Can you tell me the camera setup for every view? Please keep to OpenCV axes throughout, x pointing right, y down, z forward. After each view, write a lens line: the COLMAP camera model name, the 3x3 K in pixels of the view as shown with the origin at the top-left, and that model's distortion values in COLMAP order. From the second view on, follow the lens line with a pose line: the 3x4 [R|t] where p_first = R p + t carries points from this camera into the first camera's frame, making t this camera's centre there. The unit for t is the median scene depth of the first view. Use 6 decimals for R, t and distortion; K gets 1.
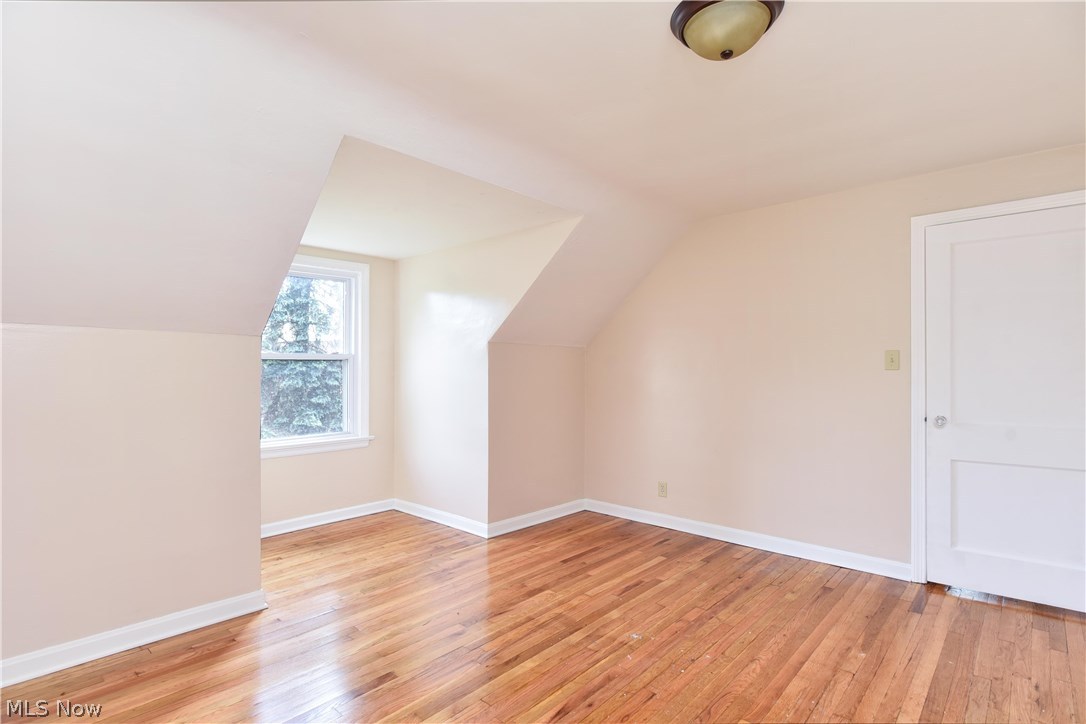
lens RADIAL K [[551.8, 0, 543.4], [0, 551.8, 365.1], [0, 0, 1]] dist [-0.001850, -0.001355]
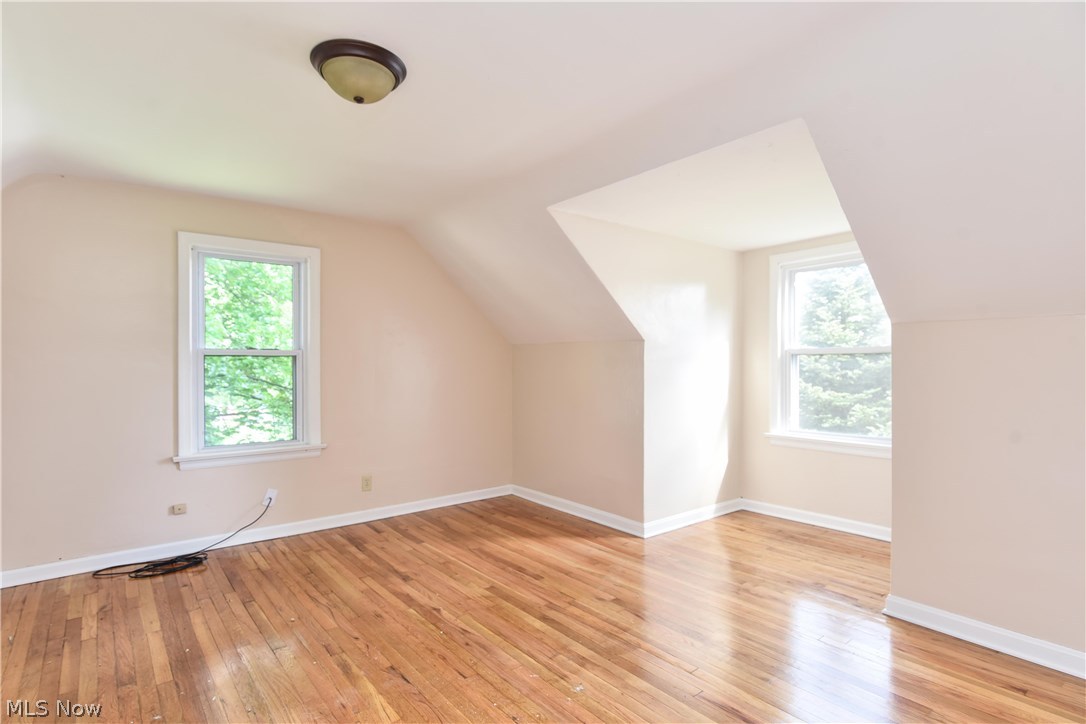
lens RADIAL K [[549.3, 0, 543.3], [0, 549.3, 363.3], [0, 0, 1]] dist [0.000166, -0.000223]
pose [[-0.161011, -0.000282, -0.986953, 0.922201], [0.009086, 0.999957, -0.001768, 0.003972], [0.986911, -0.009252, -0.161001, 1.010206]]
